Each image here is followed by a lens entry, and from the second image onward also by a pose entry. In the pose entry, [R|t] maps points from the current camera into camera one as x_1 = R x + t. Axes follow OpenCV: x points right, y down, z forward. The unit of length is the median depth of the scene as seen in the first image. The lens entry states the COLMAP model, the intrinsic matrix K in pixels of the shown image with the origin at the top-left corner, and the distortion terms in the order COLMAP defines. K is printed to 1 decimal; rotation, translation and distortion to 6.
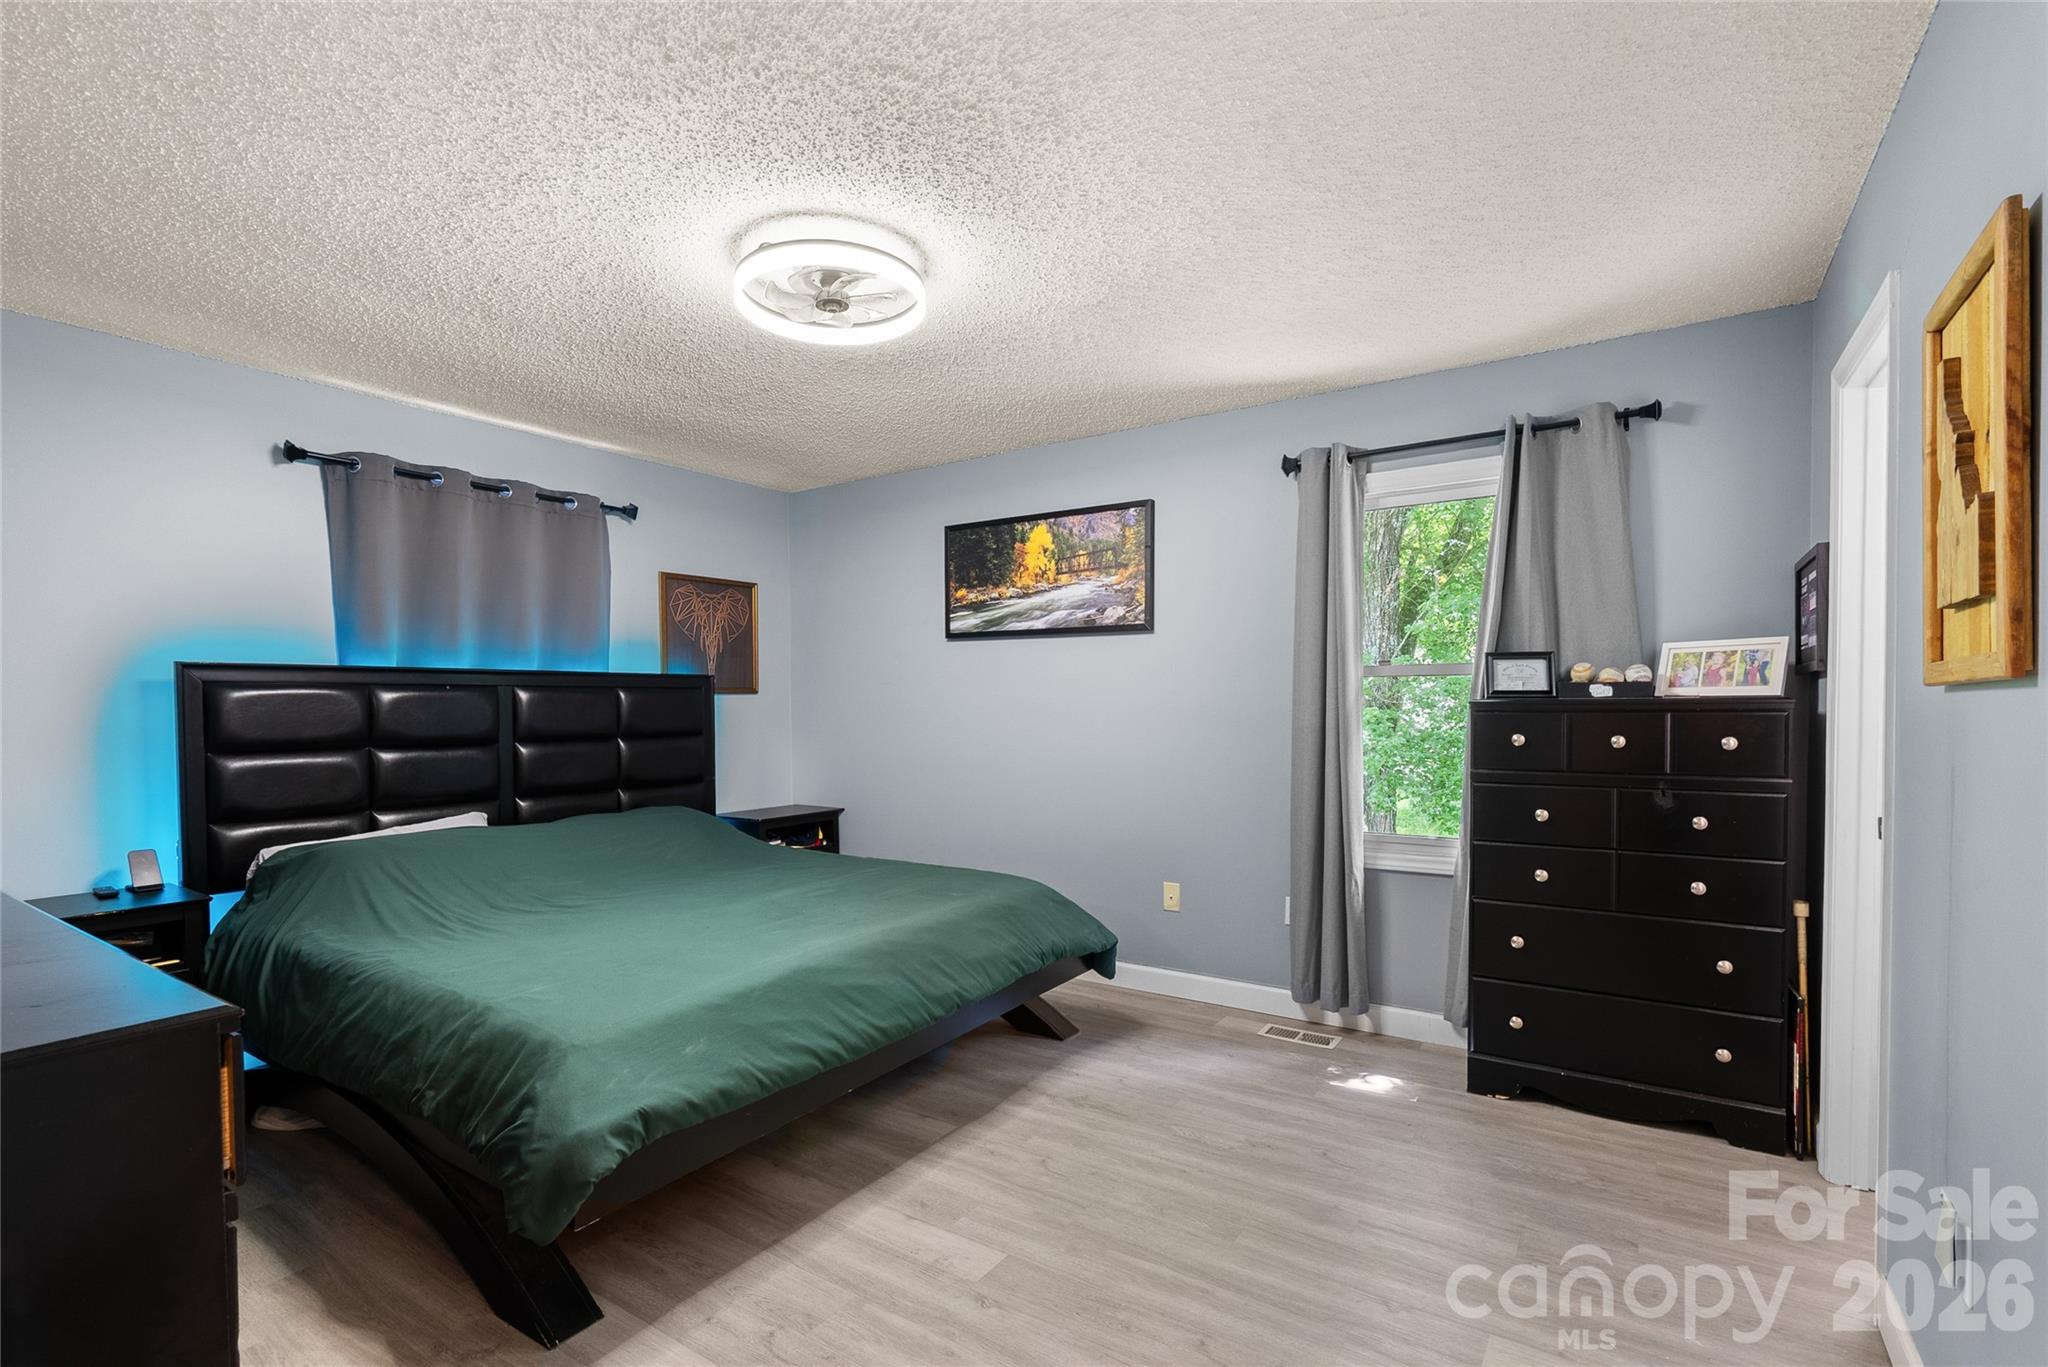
lens RADIAL K [[929.0, 0, 1021.7], [0, 929.0, 750.8], [0, 0, 1]] dist [-0.000367, 0.000021]
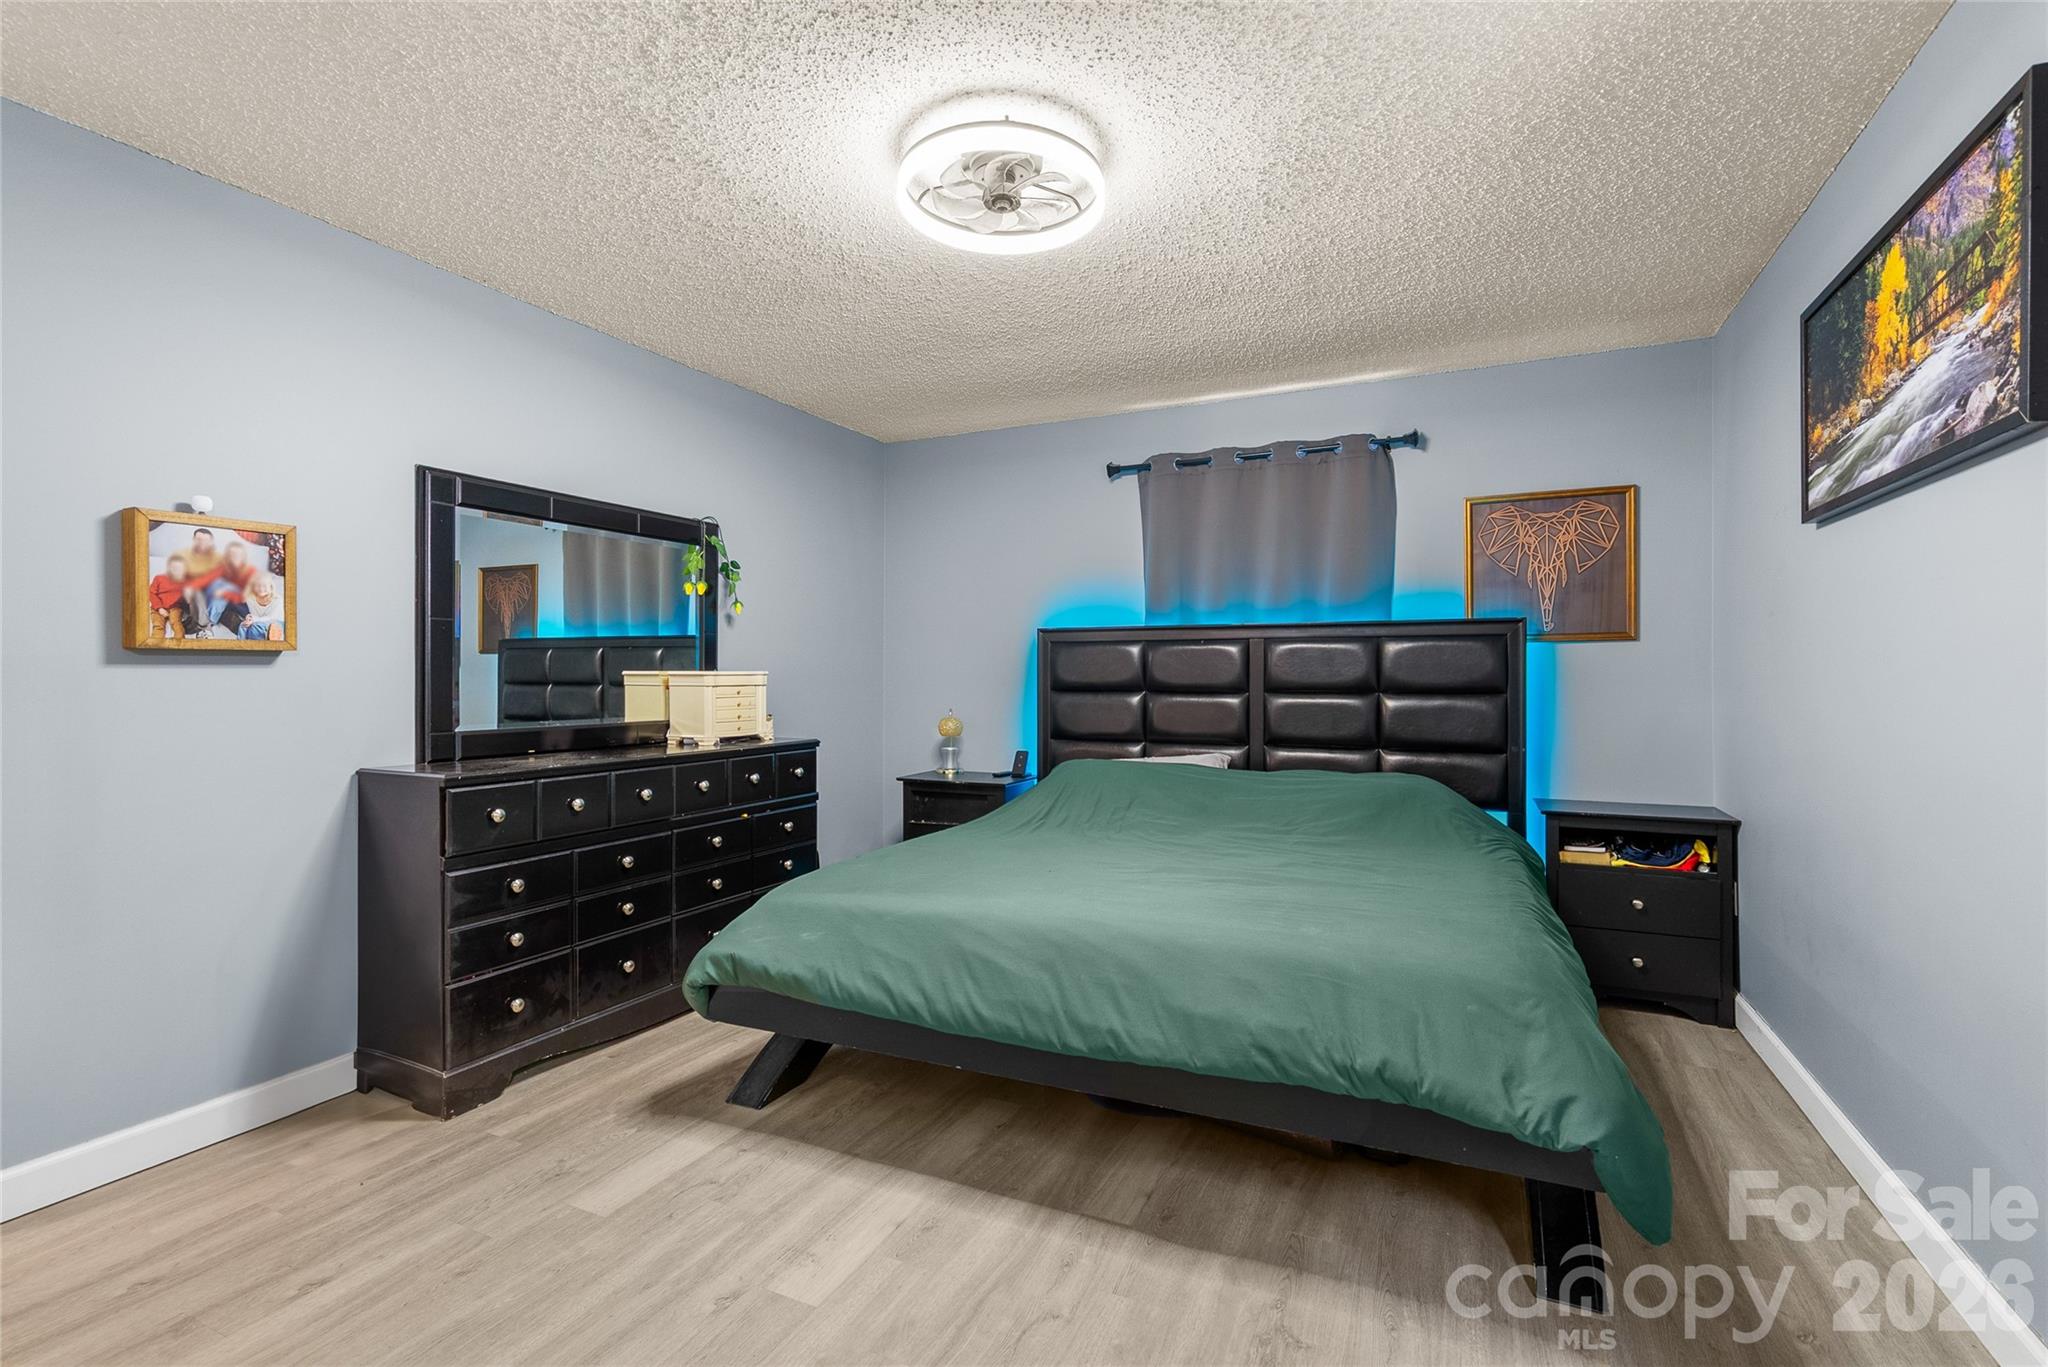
lens RADIAL K [[930.4, 0, 1033.5], [0, 930.4, 694.0], [0, 0, 1]] dist [-0.003861, 0.000541]
pose [[0.156590, 0.022823, -0.987400, 0.542596], [-0.052522, 0.998511, 0.014750, -0.011074], [0.986266, 0.049551, 0.157556, 0.694253]]
